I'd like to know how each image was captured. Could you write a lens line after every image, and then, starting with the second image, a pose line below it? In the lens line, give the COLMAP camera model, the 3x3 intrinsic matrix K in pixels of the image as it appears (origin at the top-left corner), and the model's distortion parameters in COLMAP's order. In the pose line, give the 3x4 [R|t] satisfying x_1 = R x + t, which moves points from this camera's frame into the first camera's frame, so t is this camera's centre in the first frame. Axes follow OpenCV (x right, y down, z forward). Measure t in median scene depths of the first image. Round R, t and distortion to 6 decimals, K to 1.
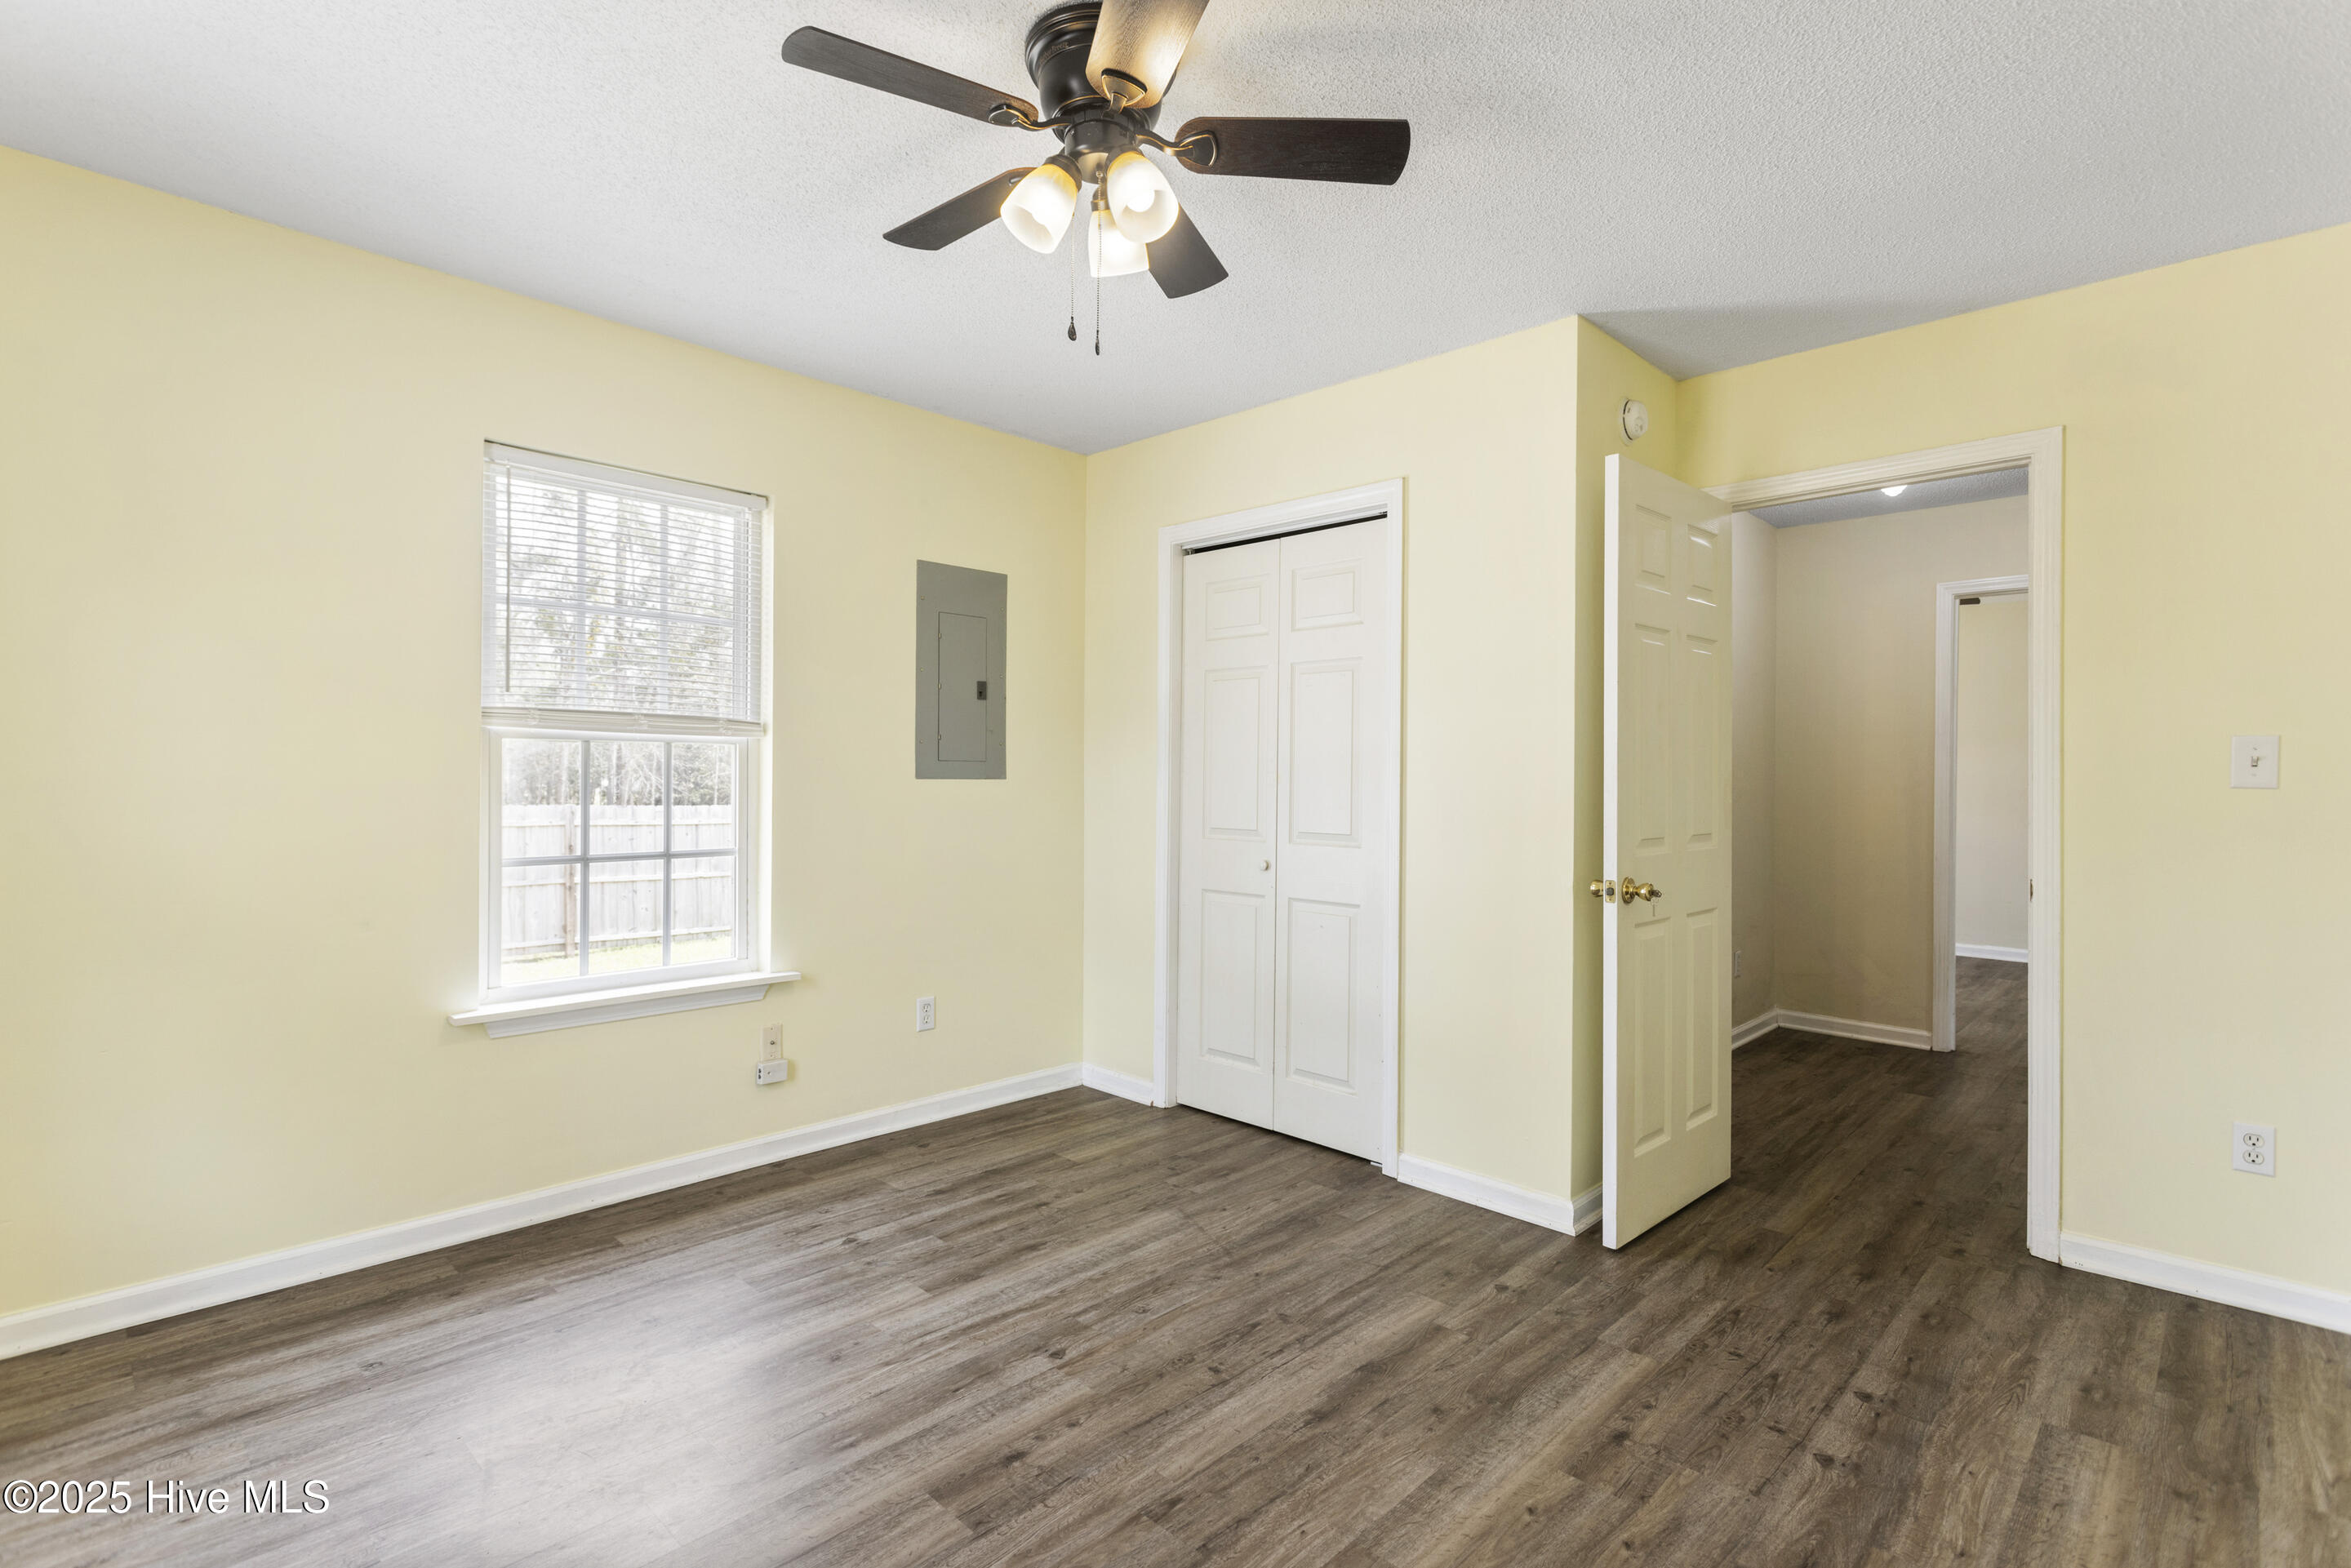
lens RADIAL K [[1108.3, 0, 1180.9], [0, 1108.3, 791.7], [0, 0, 1]] dist [0.003241, 0.001461]
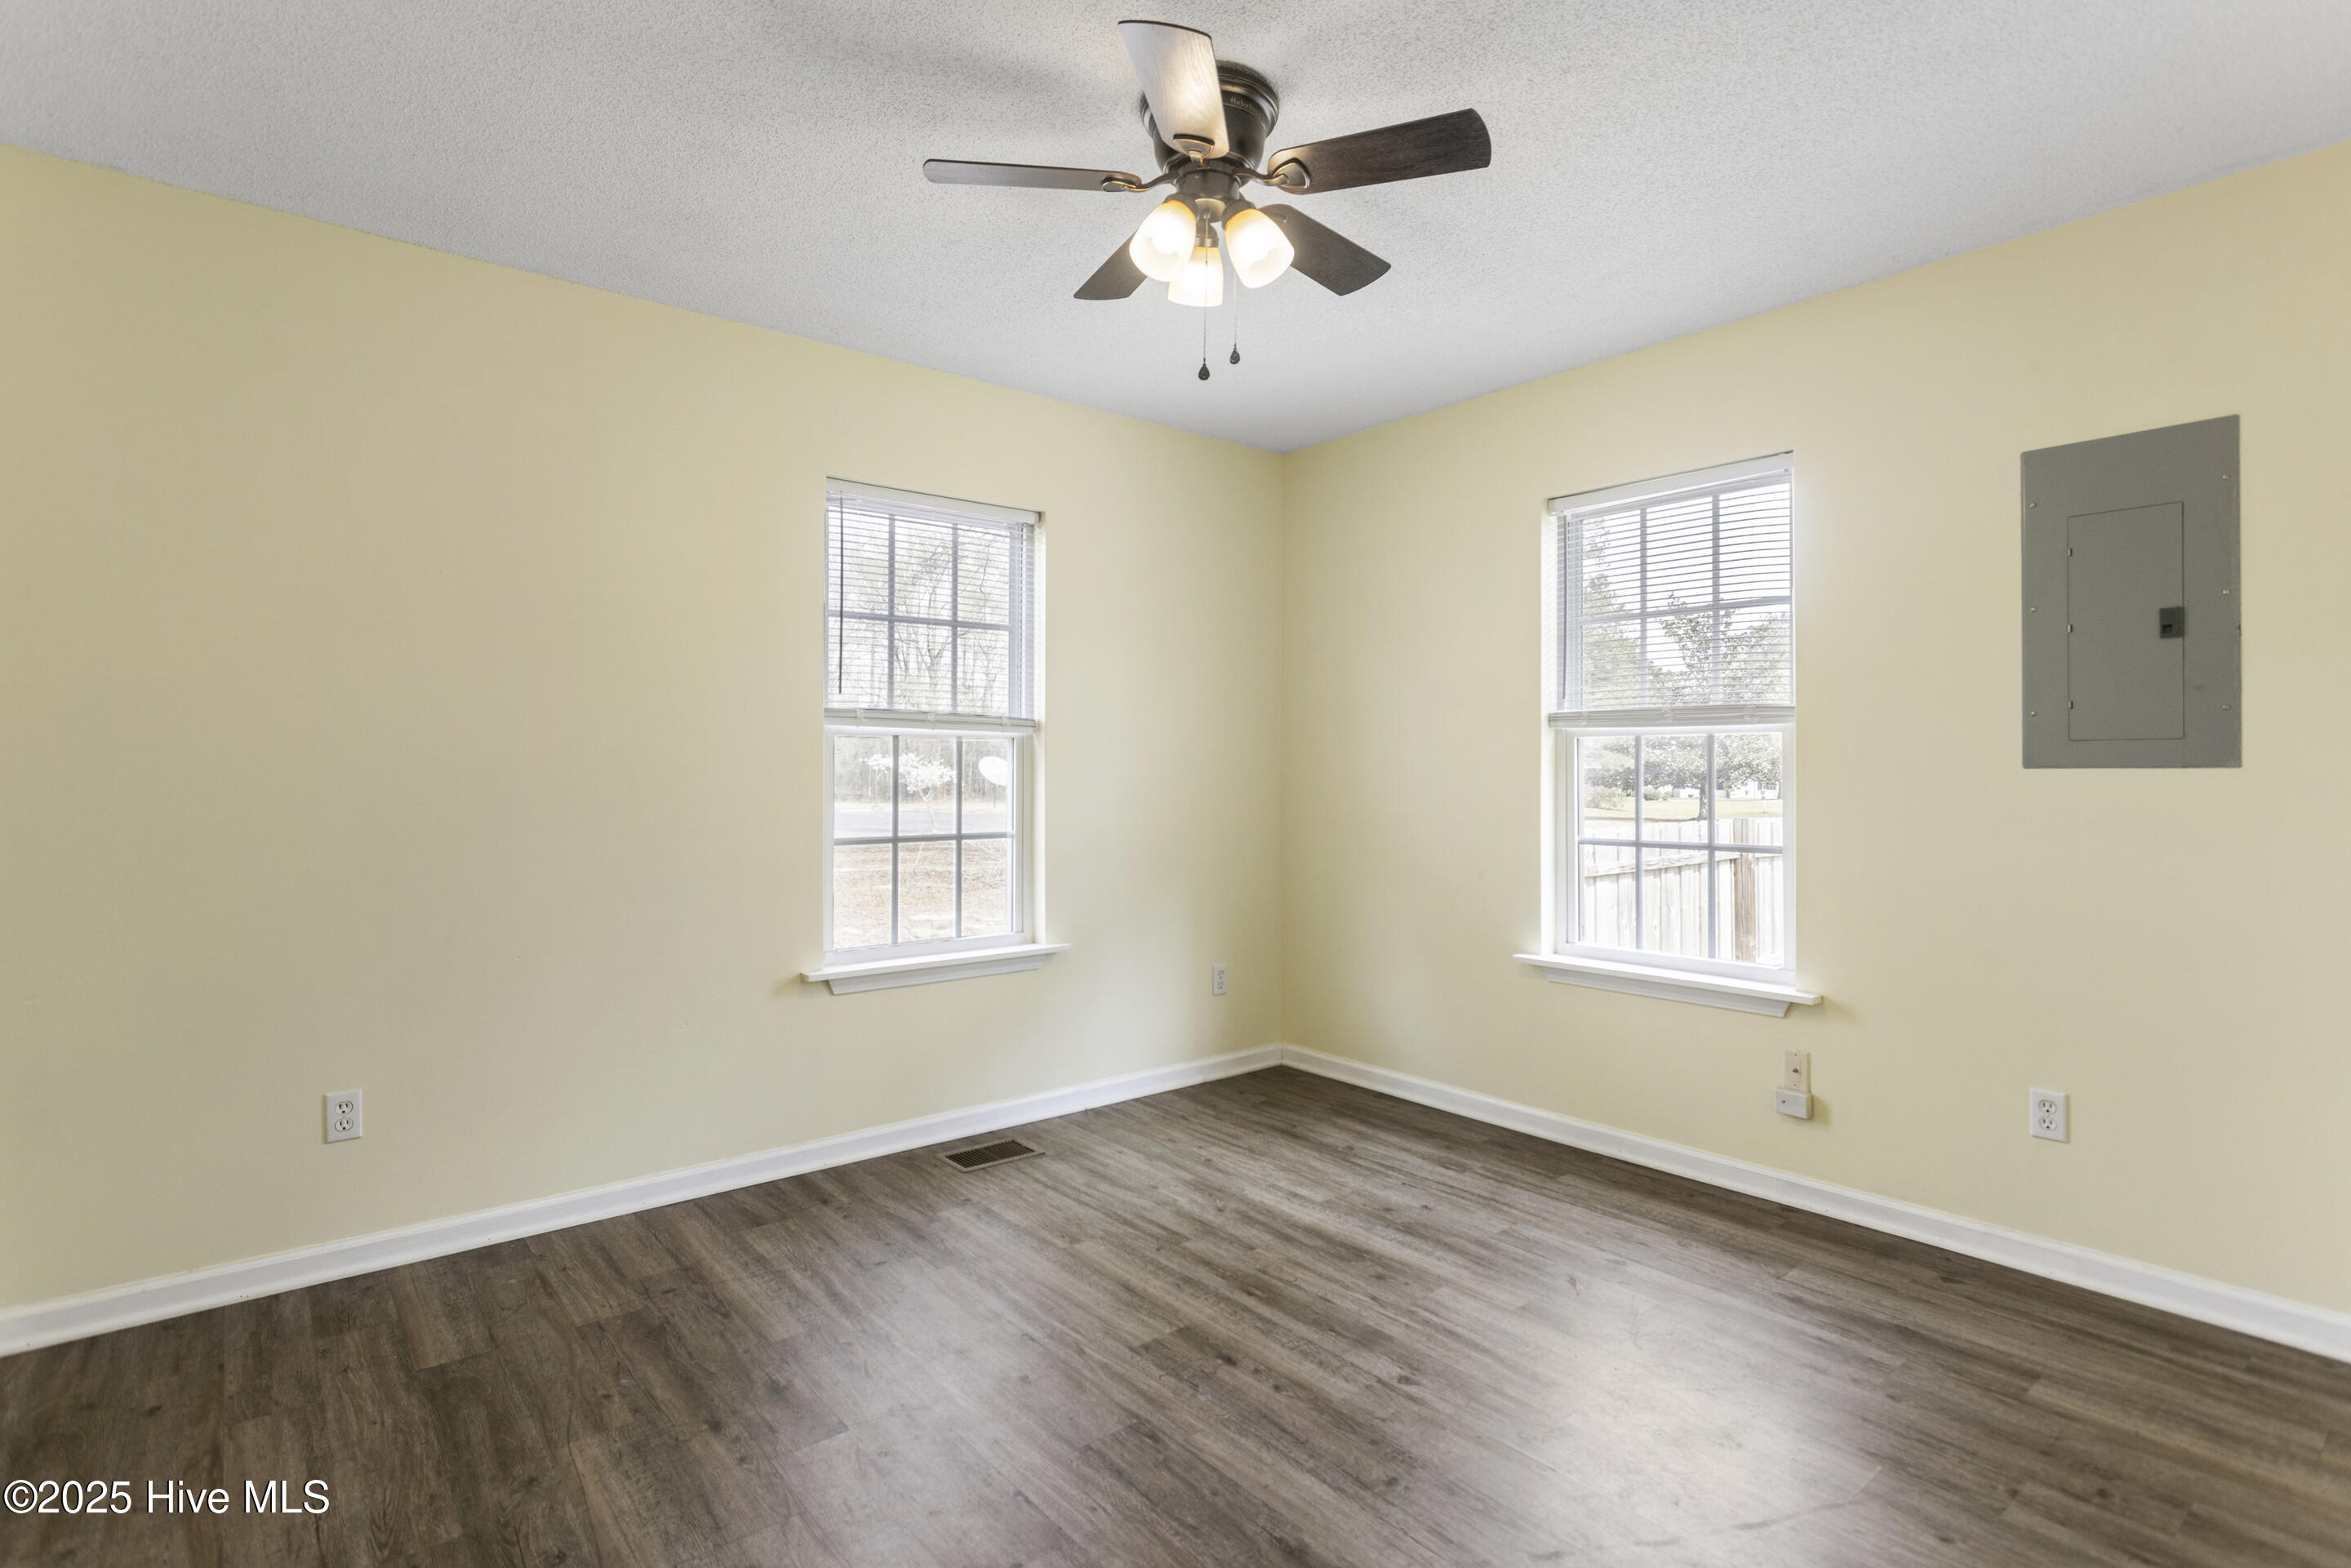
lens RADIAL K [[1131.7, 0, 1156.4], [0, 1131.7, 769.7], [0, 0, 1]] dist [-0.002512, 0.000709]
pose [[-0.115603, -0.006939, -0.993271, 0.691155], [-0.009513, 0.999937, -0.005878, -0.001767], [0.993250, 0.008770, -0.115662, 0.712728]]
